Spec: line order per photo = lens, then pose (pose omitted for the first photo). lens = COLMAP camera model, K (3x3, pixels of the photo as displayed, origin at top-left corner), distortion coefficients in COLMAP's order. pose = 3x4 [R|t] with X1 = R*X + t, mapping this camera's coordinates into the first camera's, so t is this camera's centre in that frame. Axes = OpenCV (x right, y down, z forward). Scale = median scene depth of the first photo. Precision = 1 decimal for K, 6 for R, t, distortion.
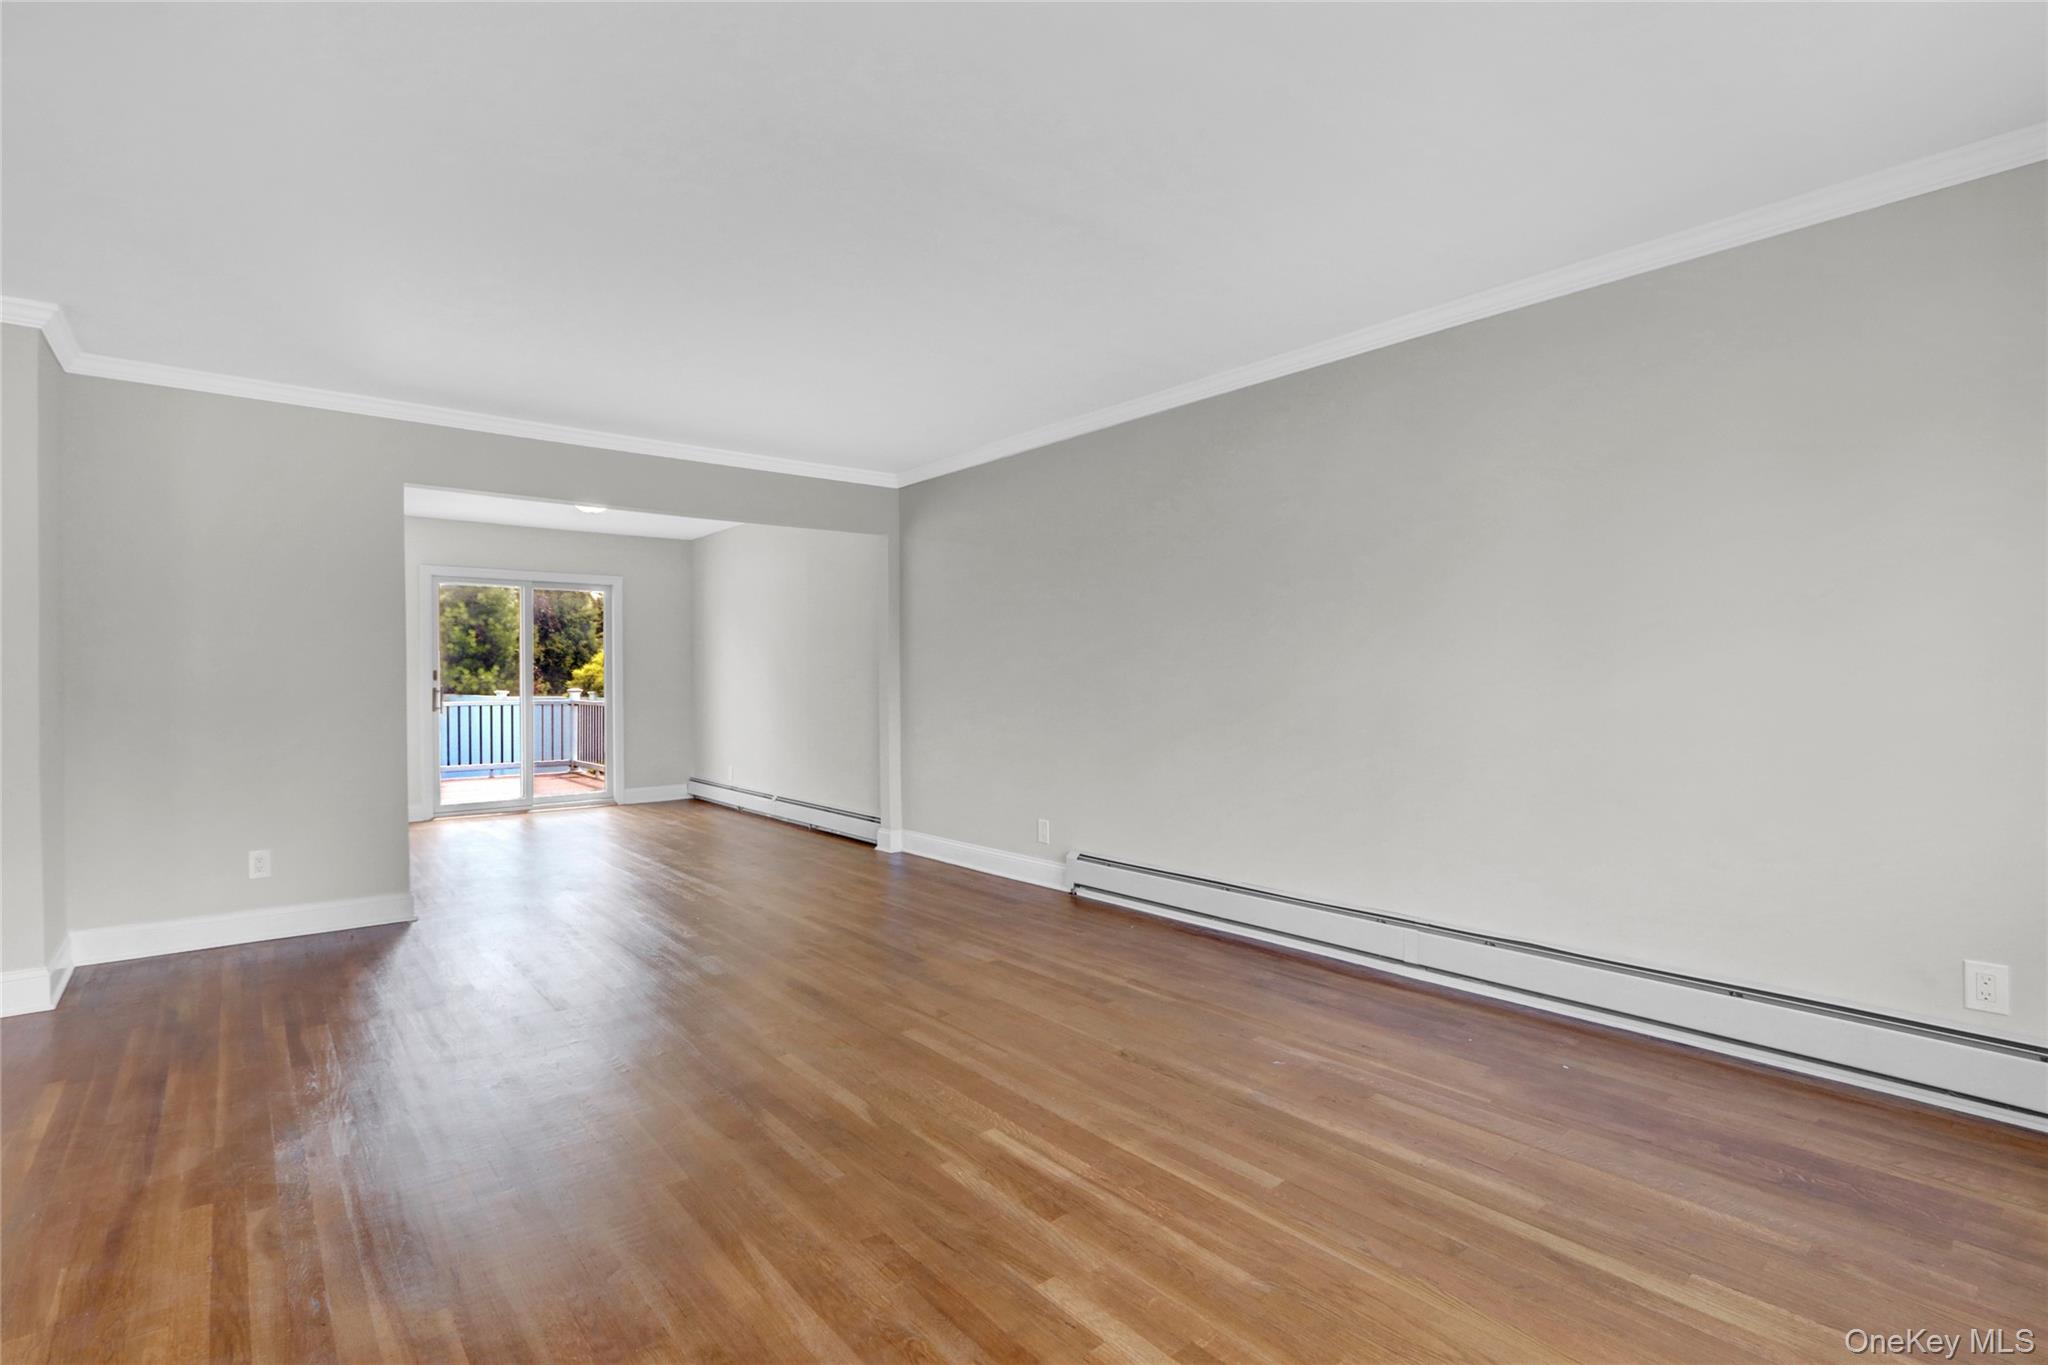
lens RADIAL K [[948.9, 0, 984.3], [0, 948.9, 679.9], [0, 0, 1]] dist [-0.014059, 0.001931]
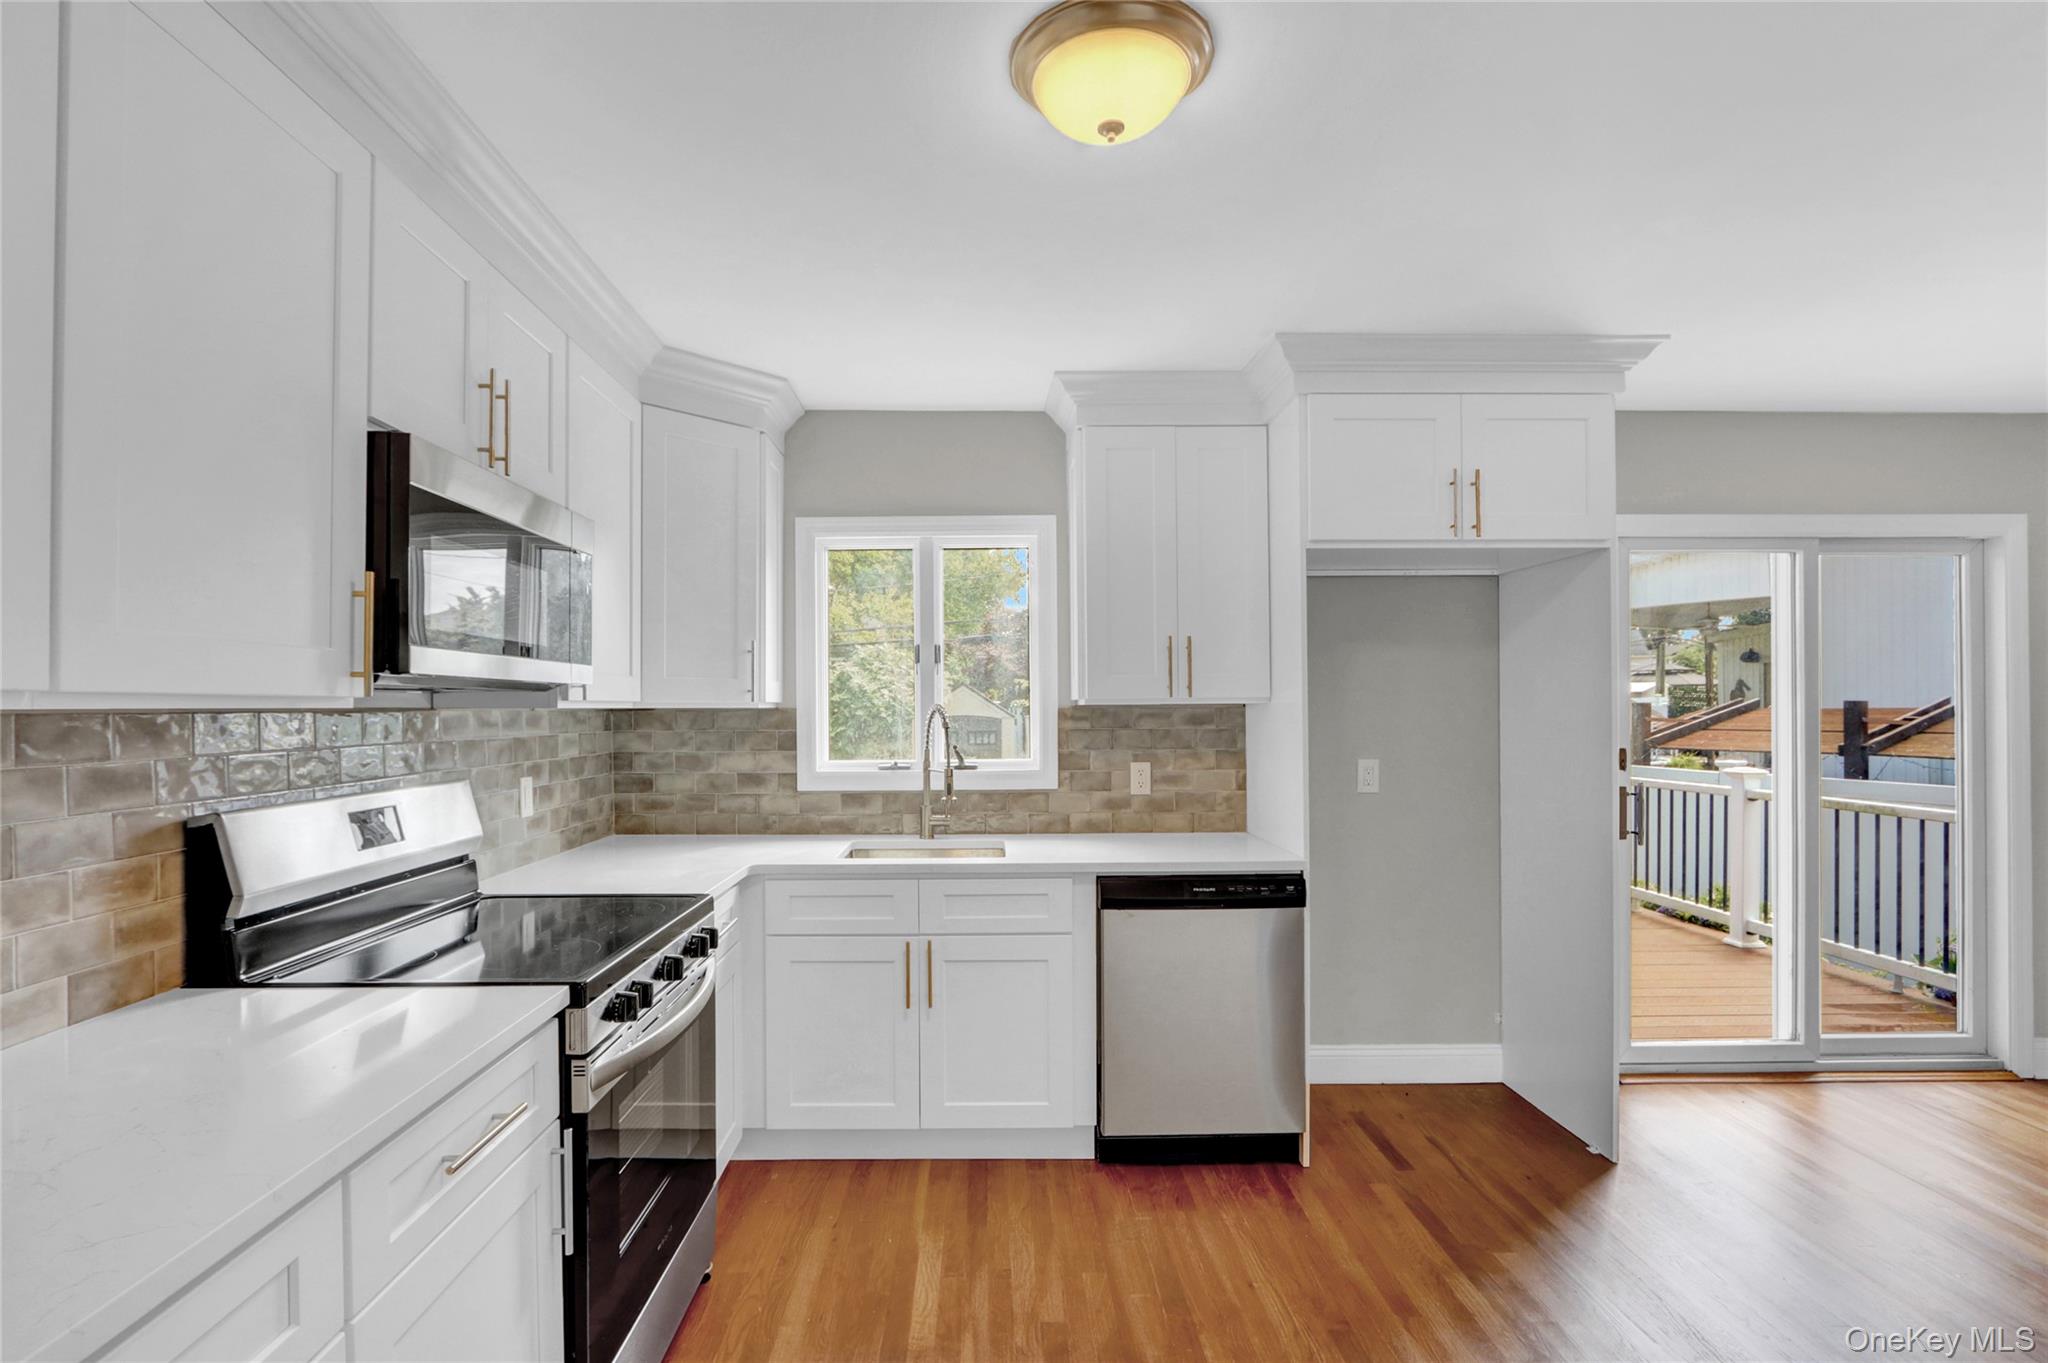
lens RADIAL K [[948.9, 0, 970.2], [0, 948.9, 711.2], [0, 0, 1]] dist [-0.014059, 0.001931]
pose [[0.774607, 0.005487, -0.632420, -1.083888], [-0.004437, 0.999985, 0.003242, -0.056377], [0.632428, 0.000295, 0.774619, 0.919293]]
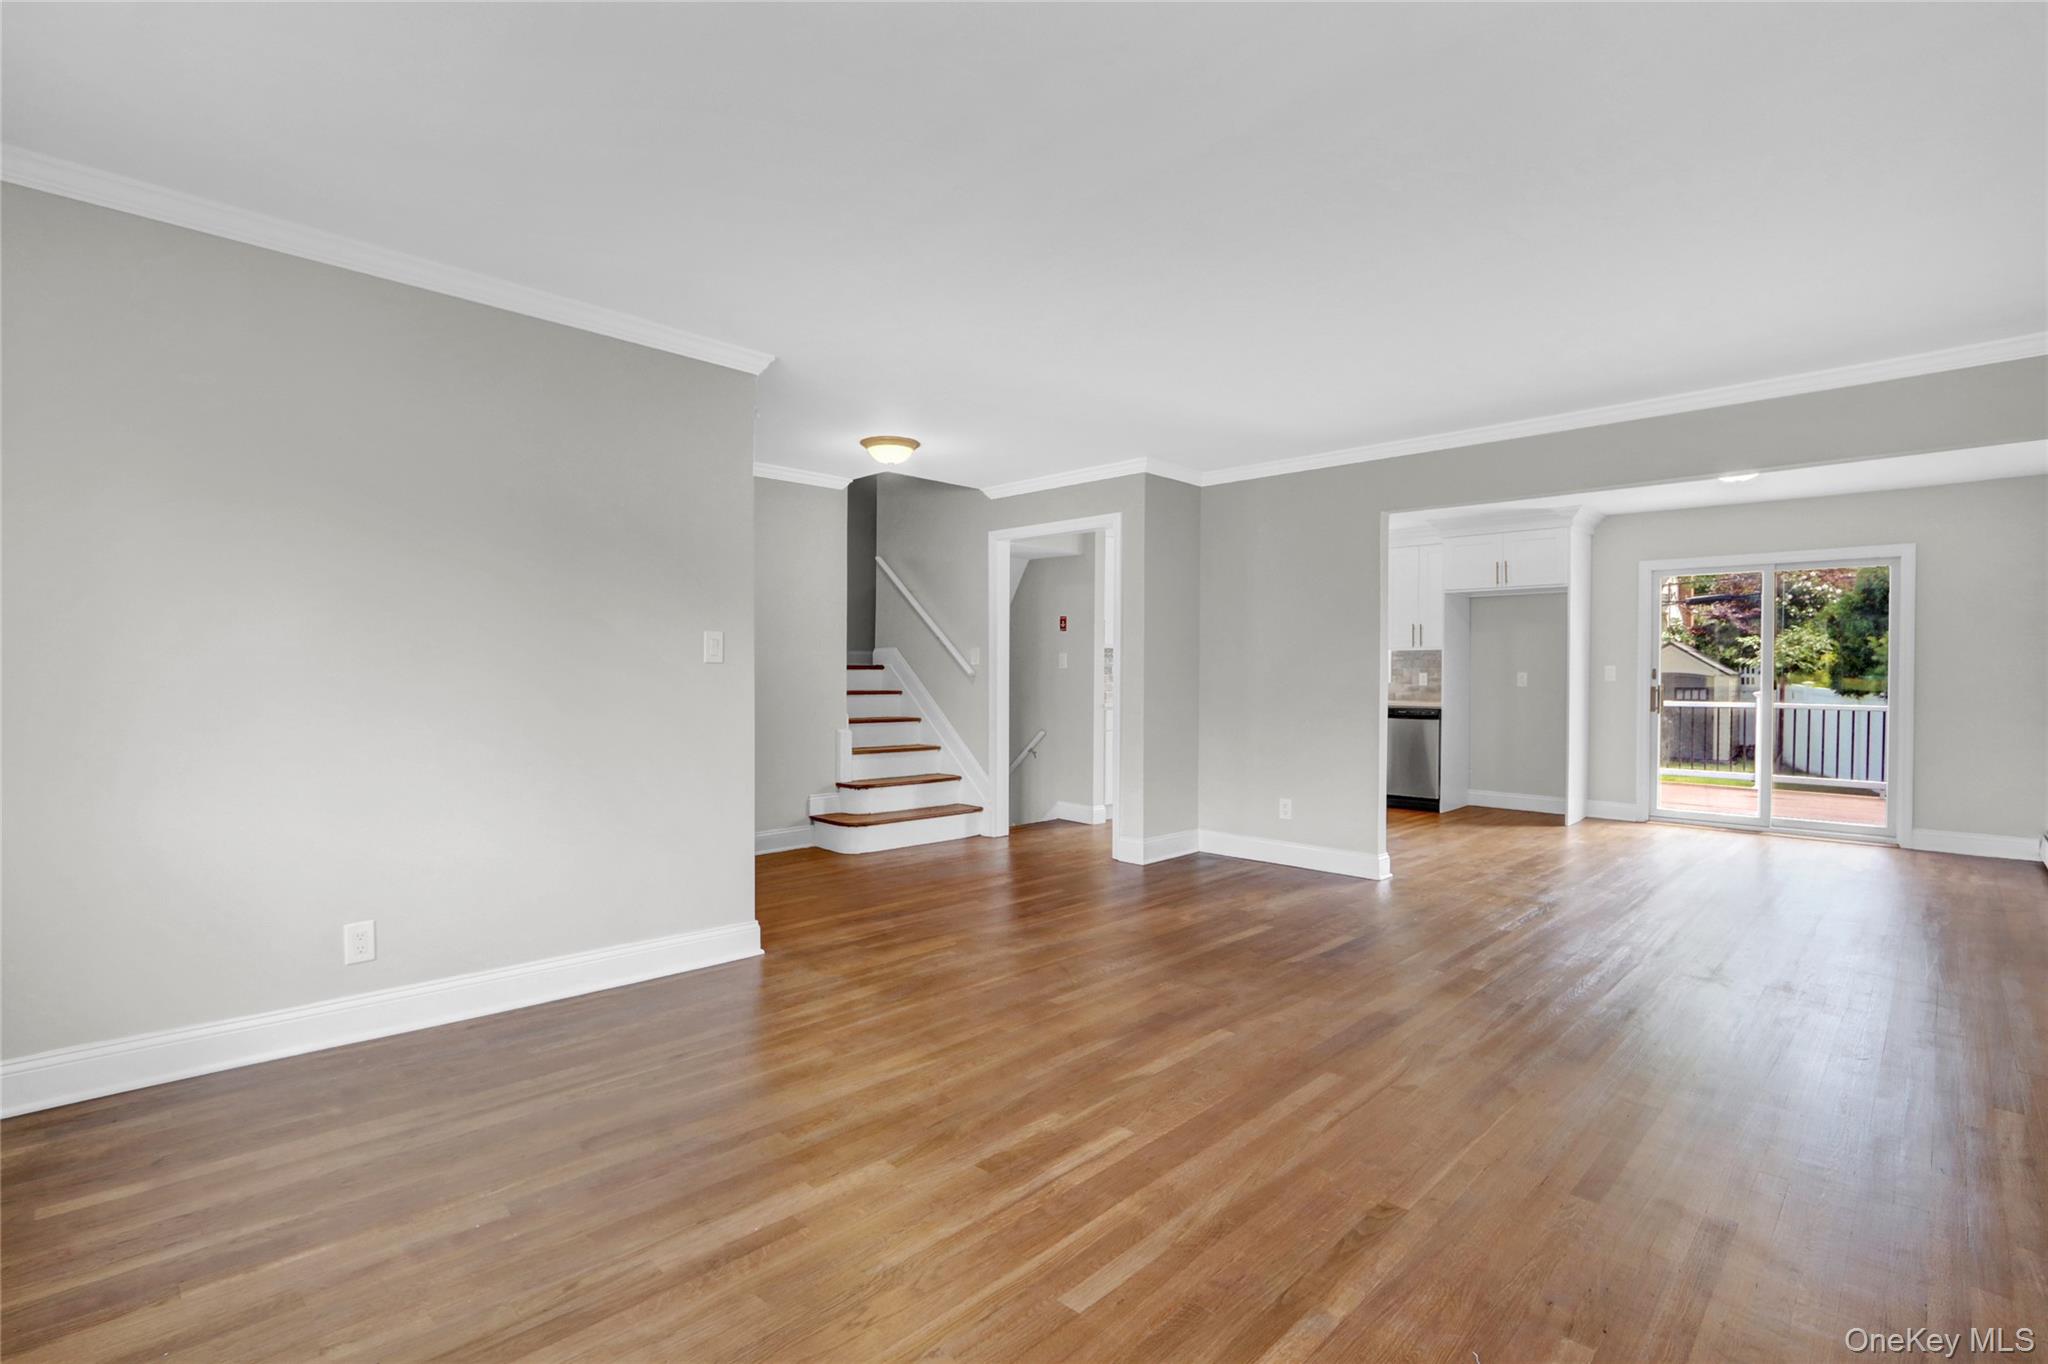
lens RADIAL K [[948.9, 0, 1008.9], [0, 948.9, 688.2], [0, 0, 1]] dist [-0.014059, 0.001931]
pose [[0.113331, 0.023939, -0.993269, 0.611566], [-0.011066, 0.999678, 0.022830, -0.010291], [0.993496, 0.008405, 0.113559, 0.471581]]
